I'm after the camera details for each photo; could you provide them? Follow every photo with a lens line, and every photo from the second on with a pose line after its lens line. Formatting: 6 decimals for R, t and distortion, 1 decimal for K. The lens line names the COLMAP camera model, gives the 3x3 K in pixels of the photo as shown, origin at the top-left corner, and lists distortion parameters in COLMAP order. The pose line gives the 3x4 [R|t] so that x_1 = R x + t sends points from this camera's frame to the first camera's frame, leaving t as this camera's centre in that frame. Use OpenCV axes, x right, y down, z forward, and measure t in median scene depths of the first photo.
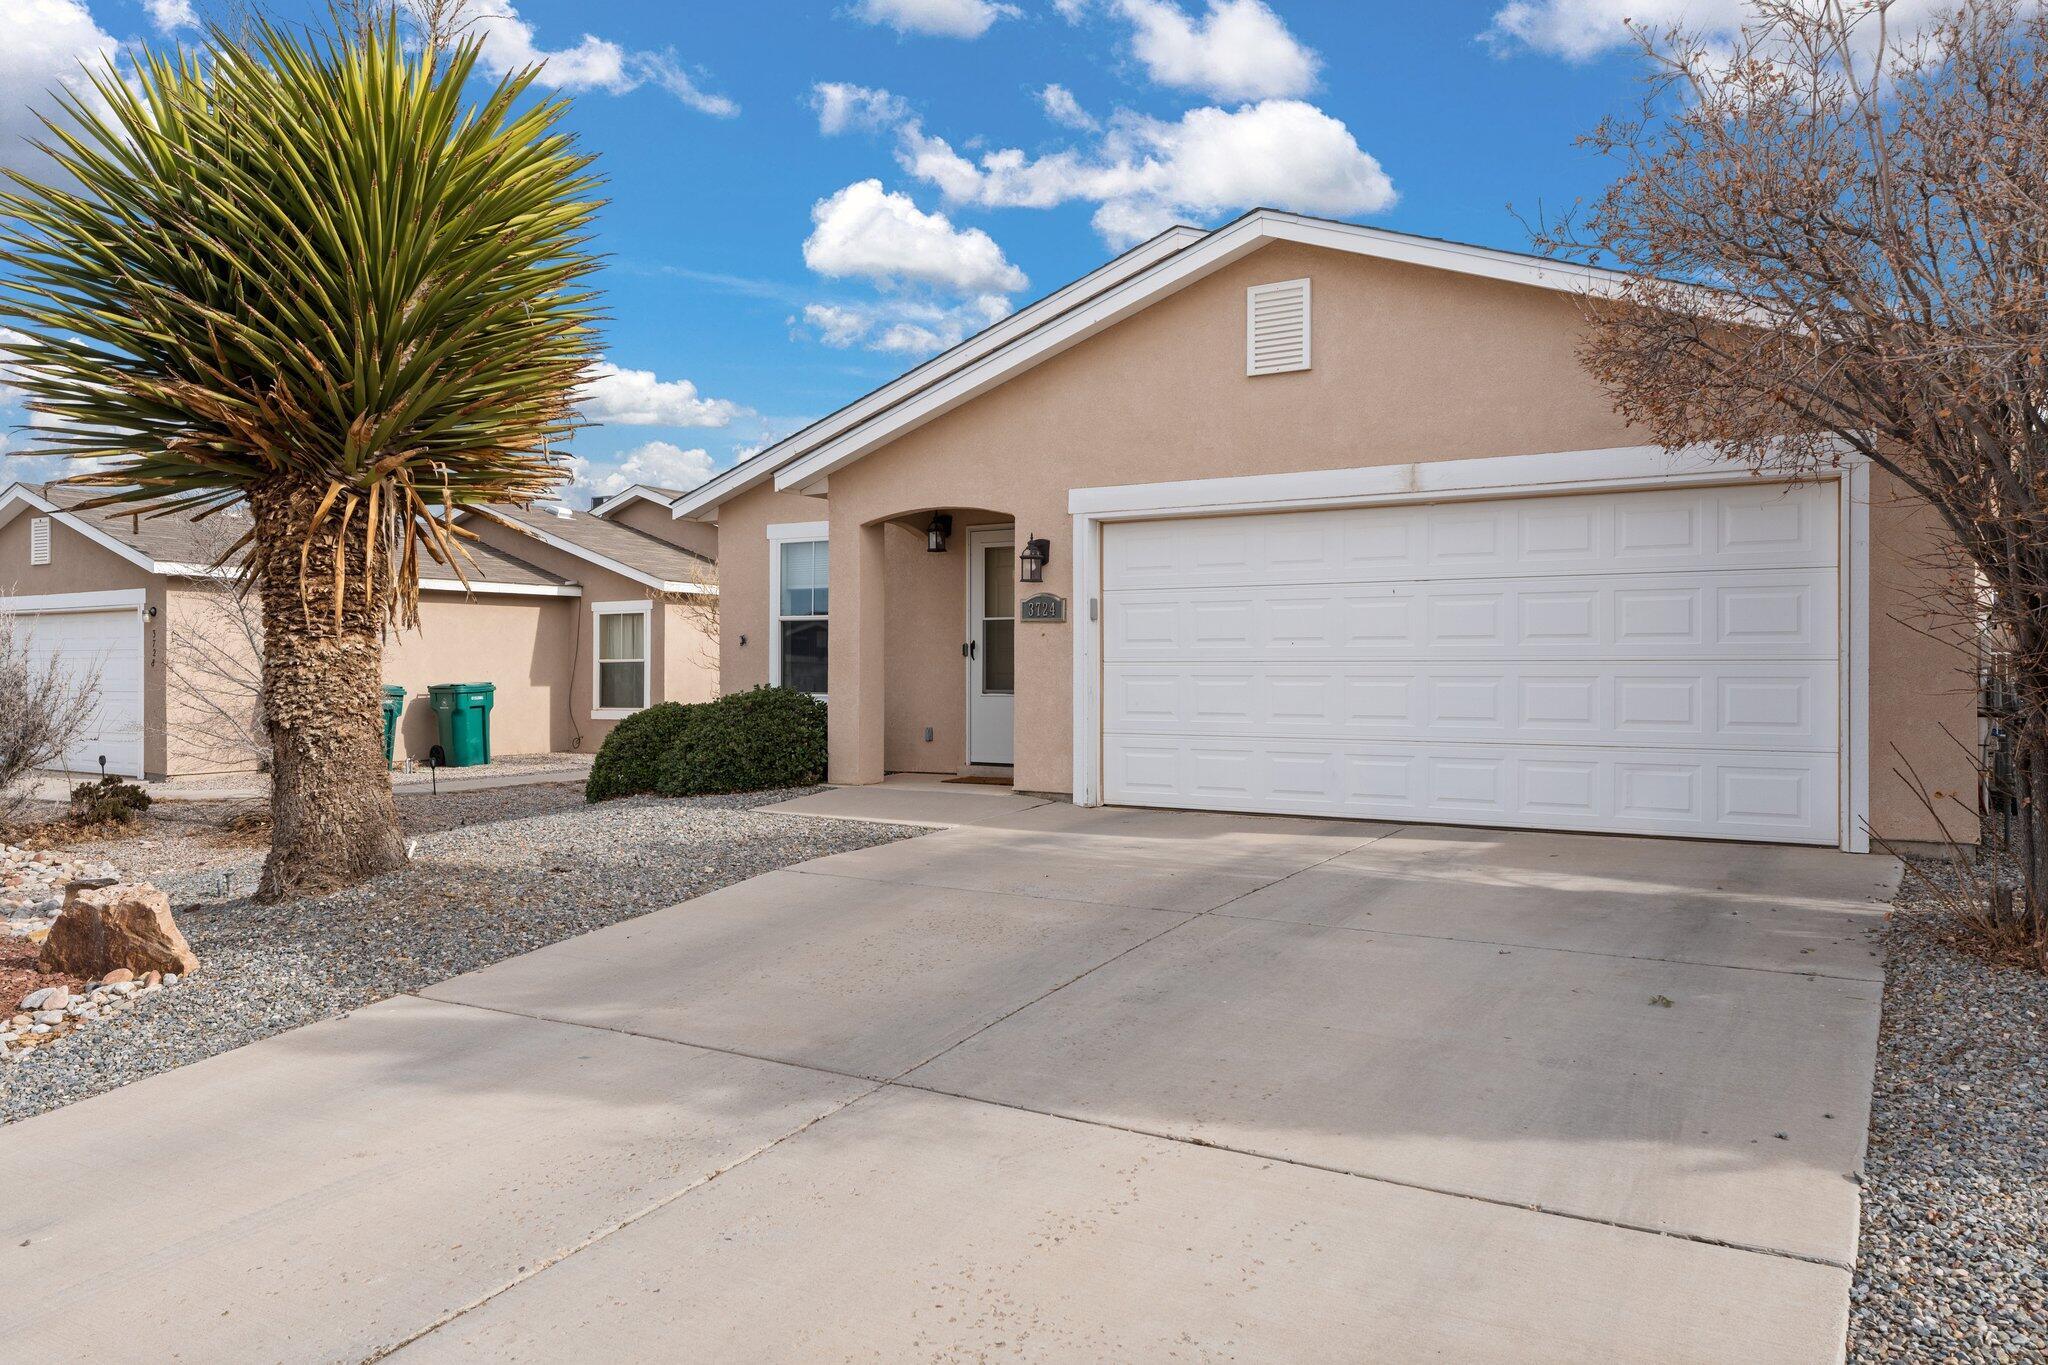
lens RADIAL K [[1523.4, 0, 1008.5], [0, 1523.4, 673.3], [0, 0, 1]] dist [0.004853, -0.007552]
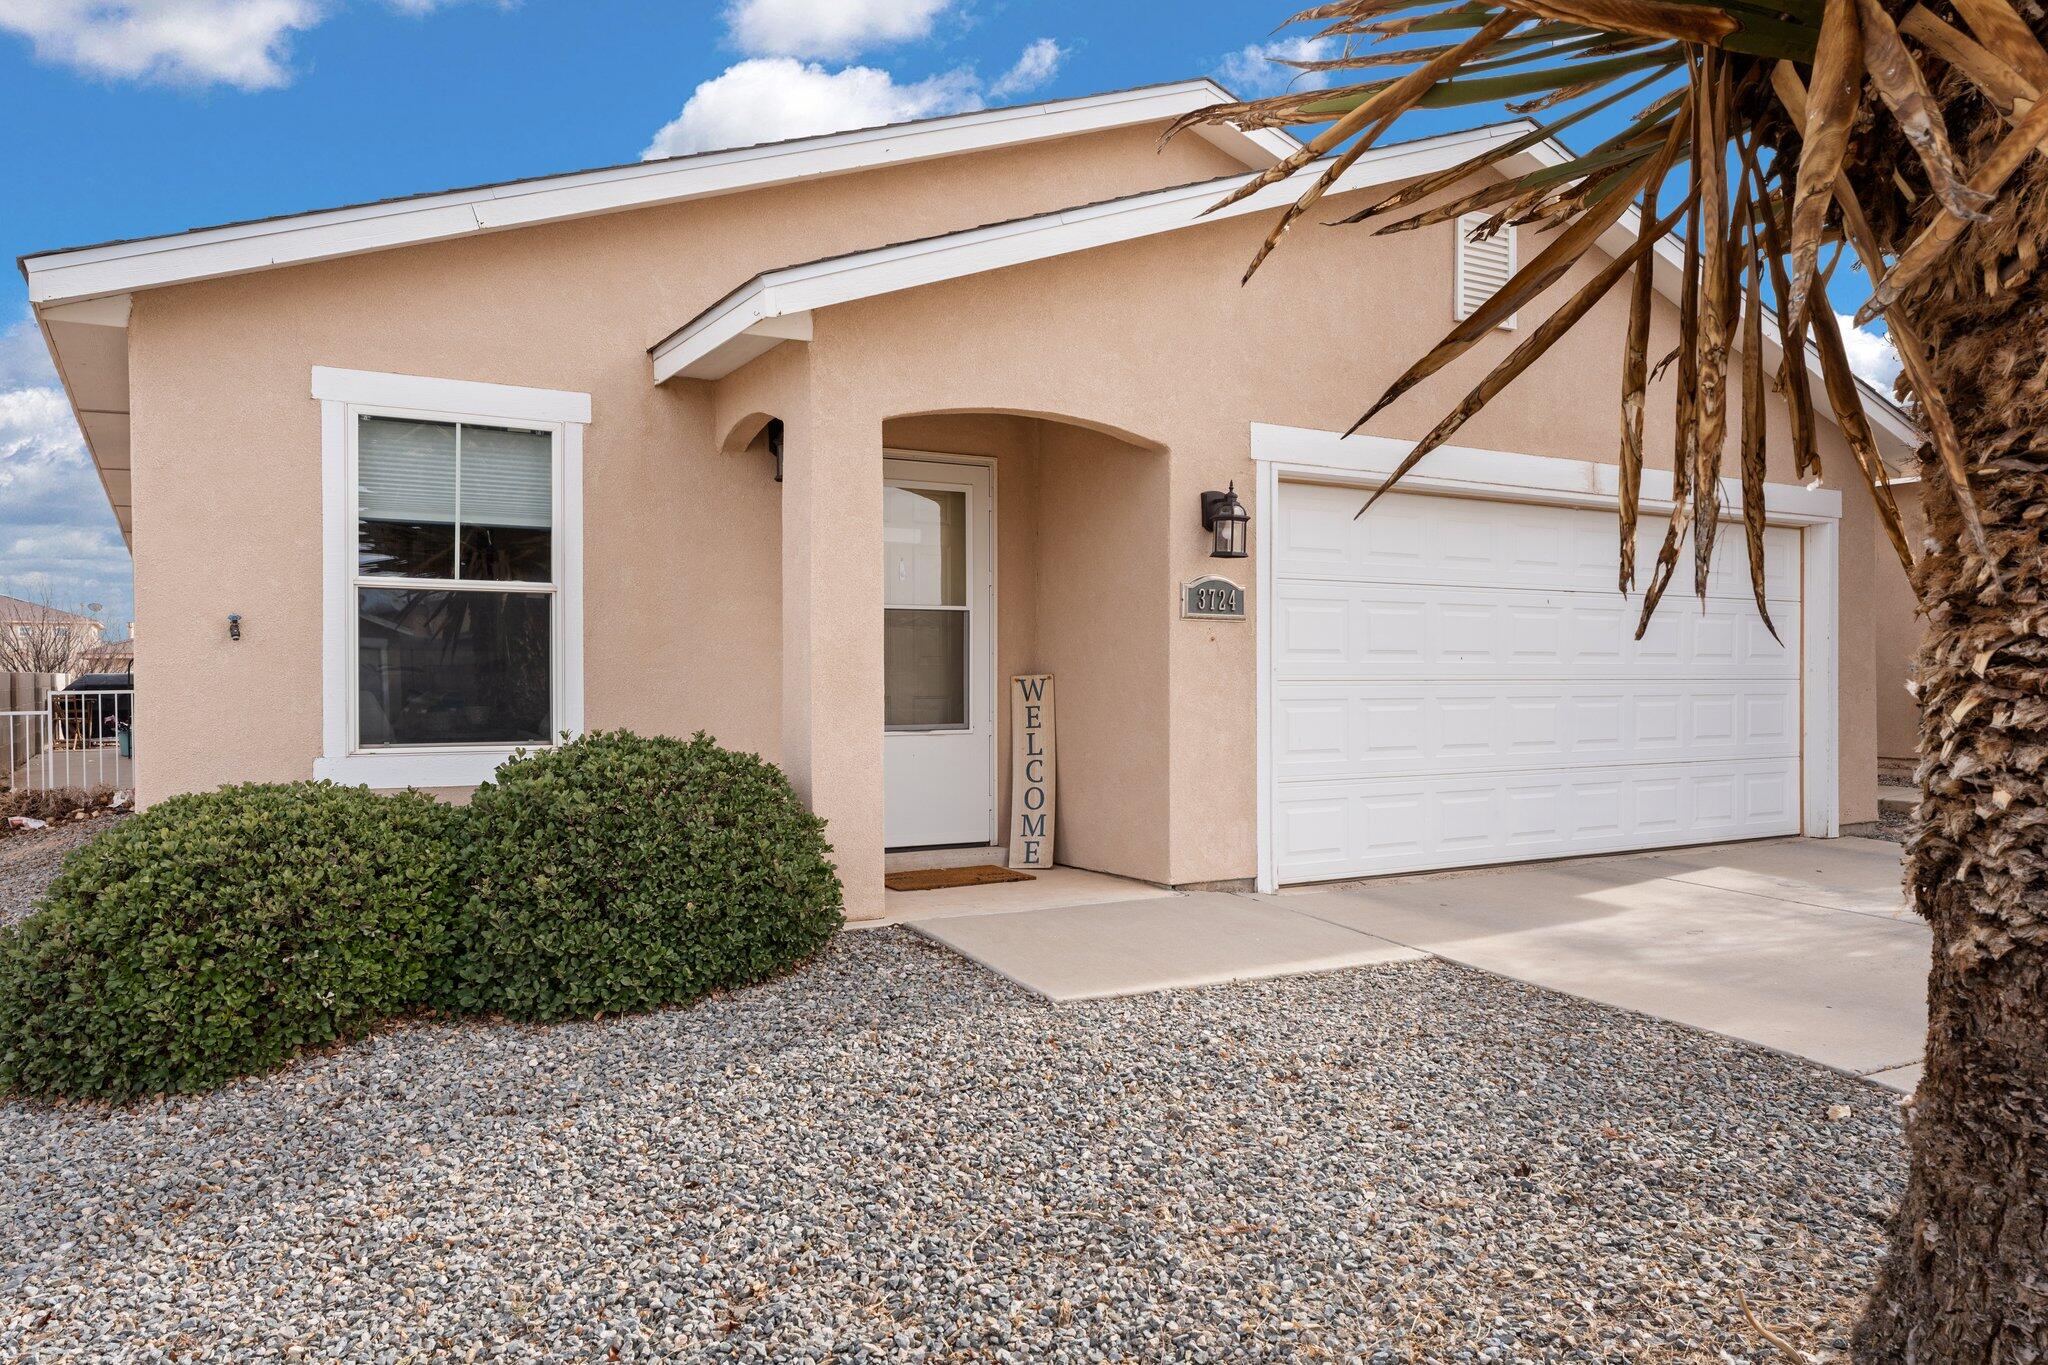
lens RADIAL K [[1502.1, 0, 1023.9], [0, 1502.1, 684.7], [0, 0, 1]] dist [0.008753, 0.000934]
pose [[0.404340, -0.006103, 0.914588, -0.597004], [0.002822, 0.999981, 0.005426, -0.009611], [-0.914604, 0.000387, 0.404350, 0.817366]]
